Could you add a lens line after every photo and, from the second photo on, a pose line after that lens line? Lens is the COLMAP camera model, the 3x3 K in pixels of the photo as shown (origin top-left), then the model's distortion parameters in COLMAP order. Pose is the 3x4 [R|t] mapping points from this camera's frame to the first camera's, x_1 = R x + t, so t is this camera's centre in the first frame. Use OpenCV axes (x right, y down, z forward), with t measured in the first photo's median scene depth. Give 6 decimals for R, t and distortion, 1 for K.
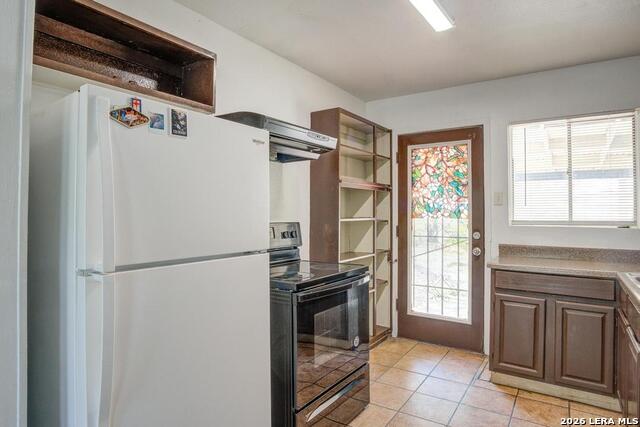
lens RADIAL K [[357.9, 0, 319.8], [0, 357.9, 208.0], [0, 0, 1]] dist [-0.062166, 0.014276]
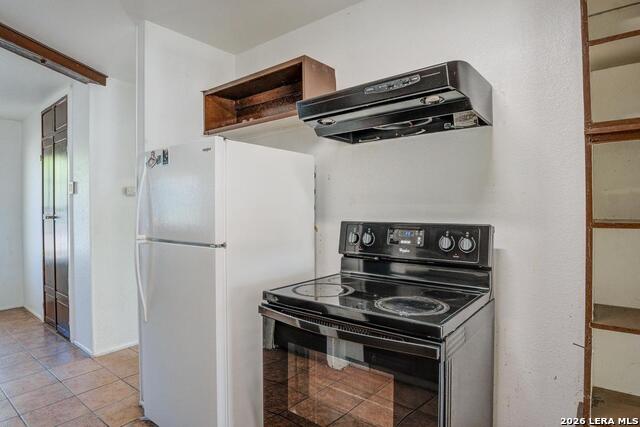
lens RADIAL K [[357.9, 0, 319.8], [0, 357.9, 208.0], [0, 0, 1]] dist [-0.062166, 0.014276]
pose [[-0.060098, -0.001342, -0.998192, 0.959891], [0.017208, 0.999849, -0.002380, 0.012348], [0.998044, -0.017320, -0.060065, 1.446458]]
